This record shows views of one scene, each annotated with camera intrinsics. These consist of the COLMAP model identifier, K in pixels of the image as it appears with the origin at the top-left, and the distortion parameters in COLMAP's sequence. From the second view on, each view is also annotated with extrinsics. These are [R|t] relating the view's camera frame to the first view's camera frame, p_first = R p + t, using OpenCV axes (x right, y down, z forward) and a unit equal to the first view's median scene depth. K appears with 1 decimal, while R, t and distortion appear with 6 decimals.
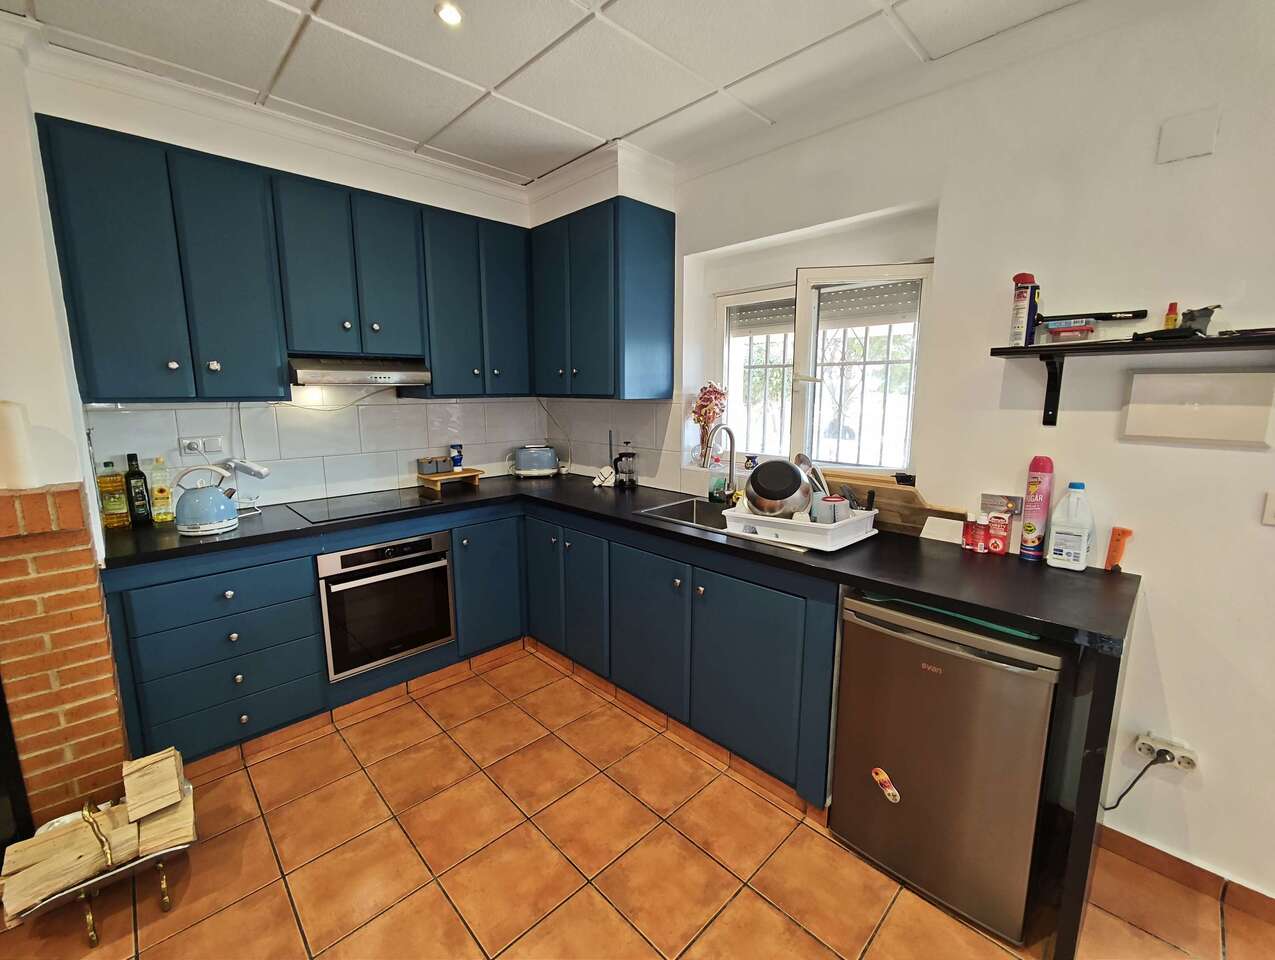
lens RADIAL K [[529.1, 0, 632.1], [0, 529.1, 474.4], [0, 0, 1]] dist [0.000173, -0.001226]
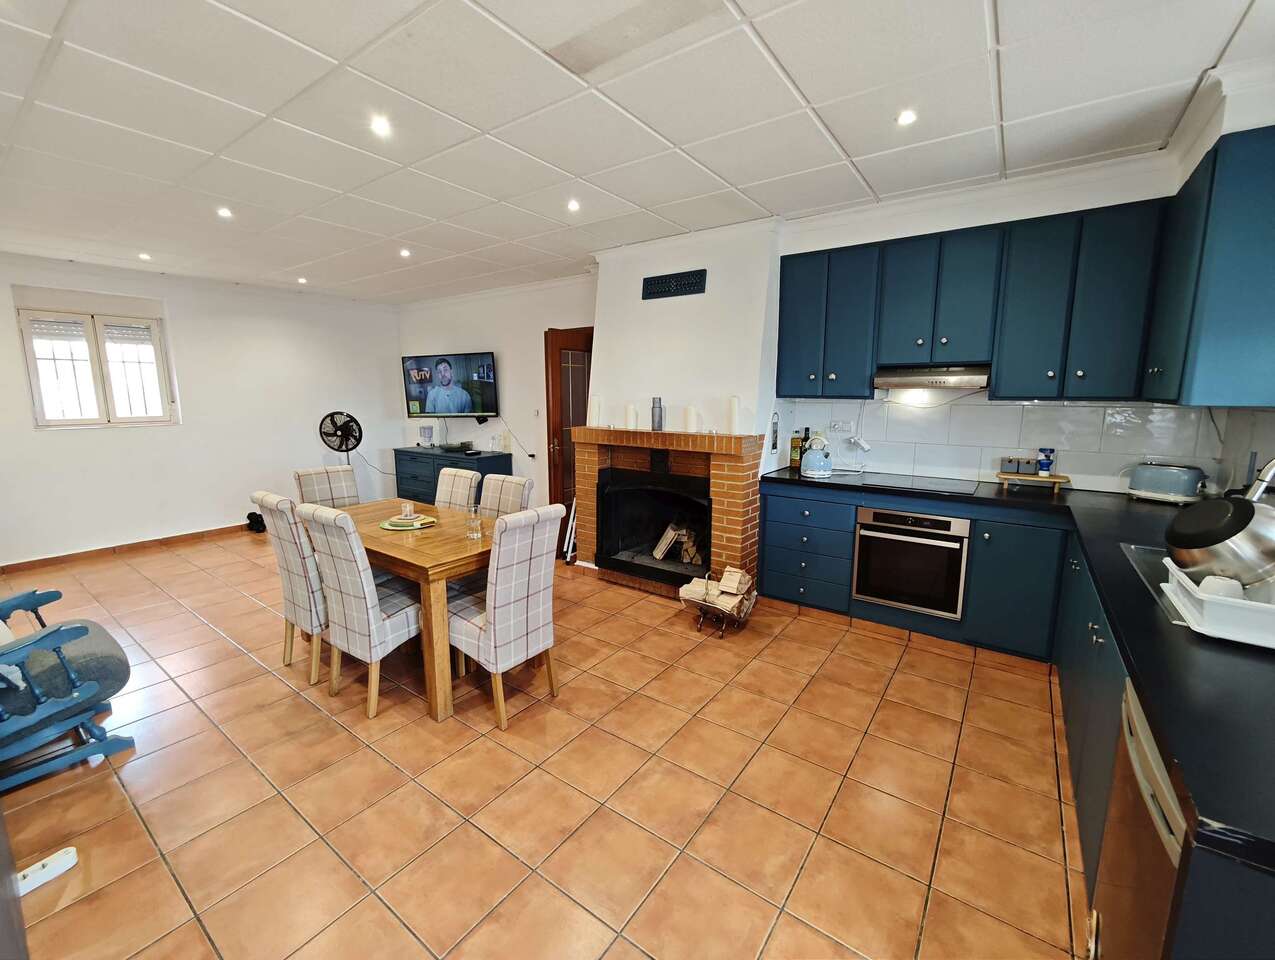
lens RADIAL K [[529.1, 0, 640.2], [0, 529.1, 474.4], [0, 0, 1]] dist [0.000173, -0.001226]
pose [[0.187695, 0.155658, -0.969815, 0.723468], [-0.158085, 0.979278, 0.126582, -0.021974], [0.969422, 0.129554, 0.208413, 0.120095]]
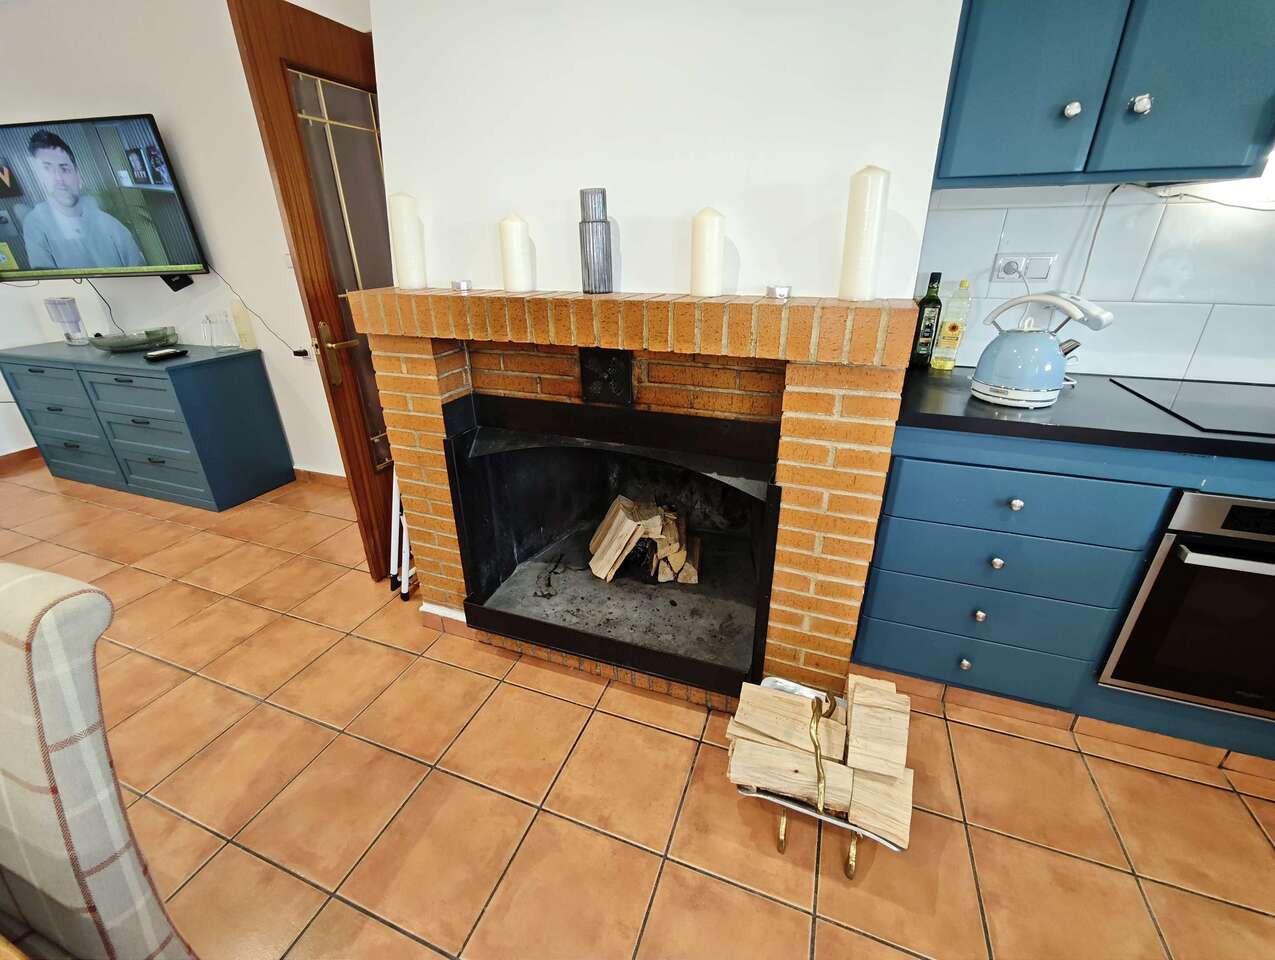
lens RADIAL K [[529.1, 0, 634.0], [0, 529.1, 475.1], [0, 0, 1]] dist [0.000173, -0.001226]
pose [[0.428742, 0.363589, -0.827033, -0.423981], [-0.131790, 0.930818, 0.340894, 0.031910], [0.893763, -0.037161, 0.446998, 0.277969]]
